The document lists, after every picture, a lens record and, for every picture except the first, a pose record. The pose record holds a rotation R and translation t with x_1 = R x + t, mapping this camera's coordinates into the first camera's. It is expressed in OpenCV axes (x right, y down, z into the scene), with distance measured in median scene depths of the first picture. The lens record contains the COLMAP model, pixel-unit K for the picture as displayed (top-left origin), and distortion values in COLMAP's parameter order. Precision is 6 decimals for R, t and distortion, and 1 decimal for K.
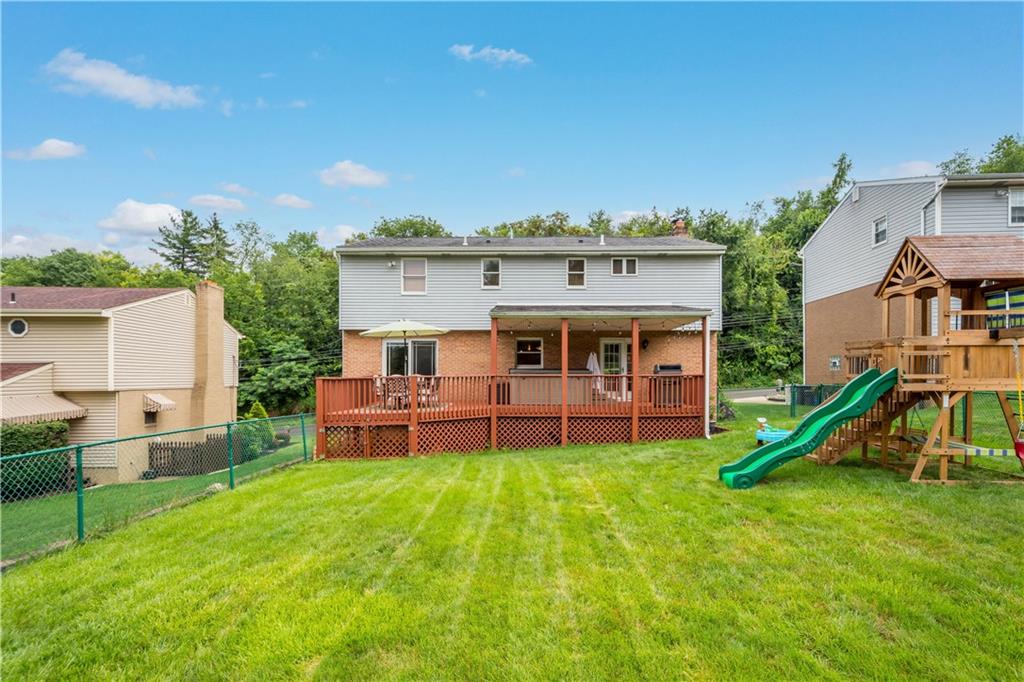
lens RADIAL K [[495.5, 0, 513.5], [0, 495.5, 377.9], [0, 0, 1]] dist [0.000852, -0.000573]
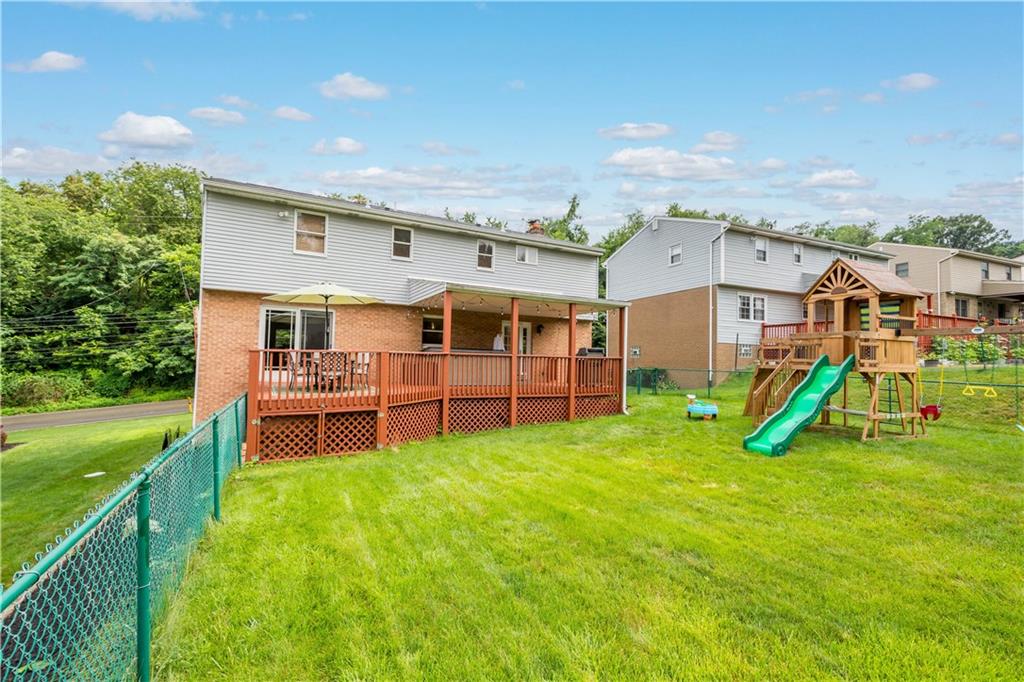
lens RADIAL K [[453.4, 0, 507.0], [0, 453.4, 350.4], [0, 0, 1]] dist [0.010092, -0.001363]
pose [[0.874237, 0.031184, 0.484497, -0.349177], [-0.018580, 0.999353, -0.030797, 0.013143], [-0.485144, 0.017922, 0.874250, 0.213371]]
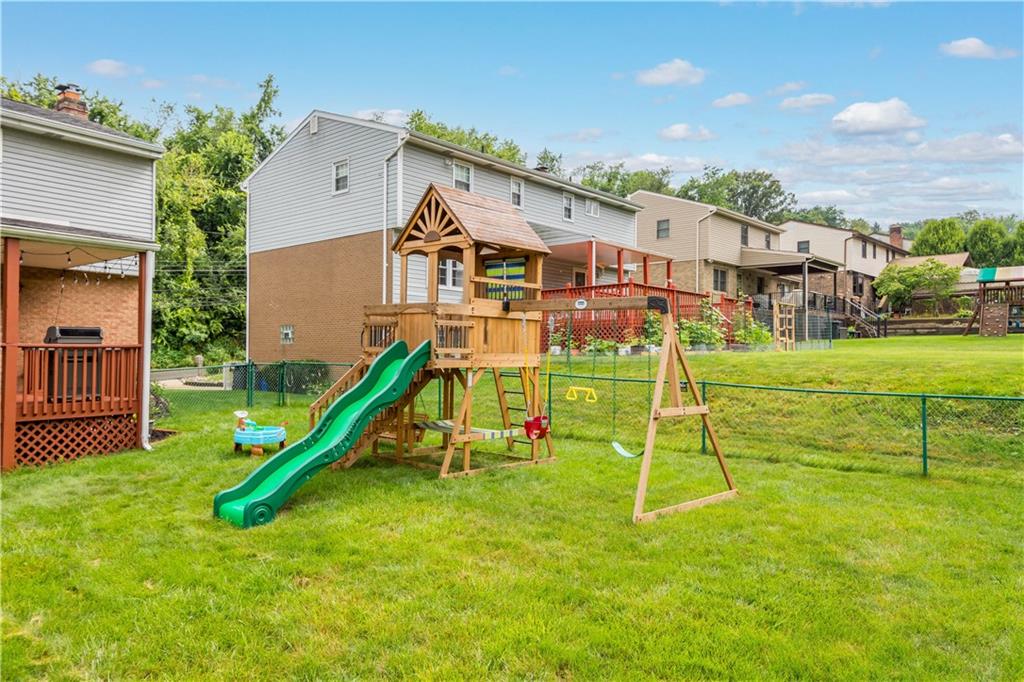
lens RADIAL K [[697.8, 0, 498.8], [0, 697.8, 346.1], [0, 0, 1]] dist [0.013967, -0.001888]
pose [[0.602757, 0.016723, 0.797750, -0.040762], [-0.008053, 0.999857, -0.014875, 0.003187], [-0.797884, 0.002542, 0.602805, 0.121363]]
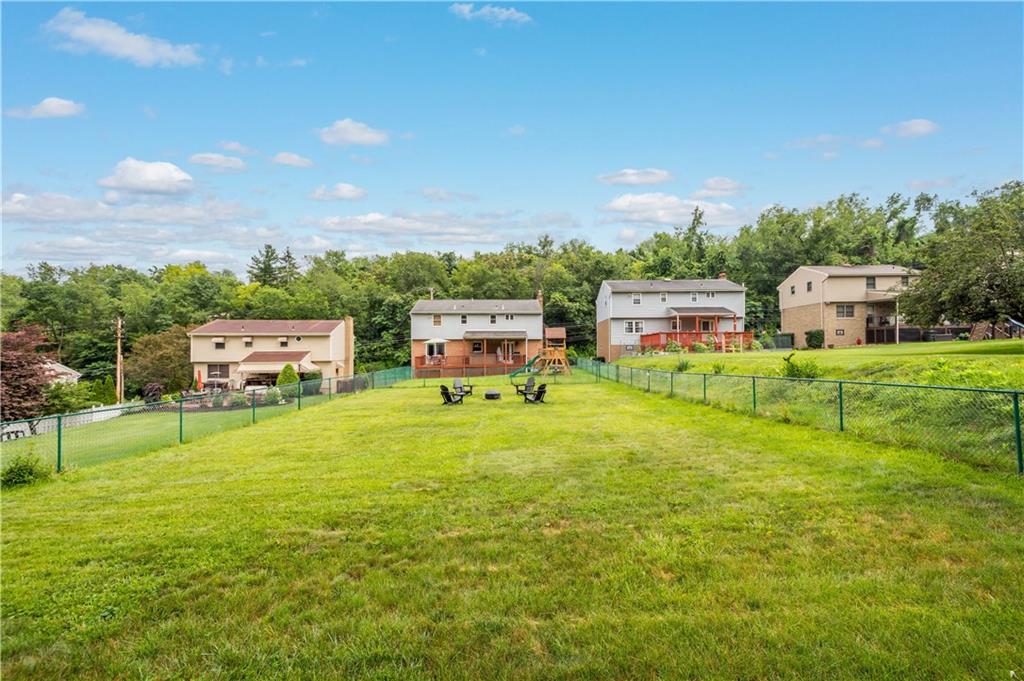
lens RADIAL K [[453.4, 0, 507.0], [0, 453.4, 349.9], [0, 0, 1]] dist [0.010092, -0.001363]
pose [[0.999521, -0.004787, 0.030584, 0.159676], [0.004864, 0.999985, -0.002449, -0.033592], [-0.030572, 0.002597, 0.999529, -2.099164]]
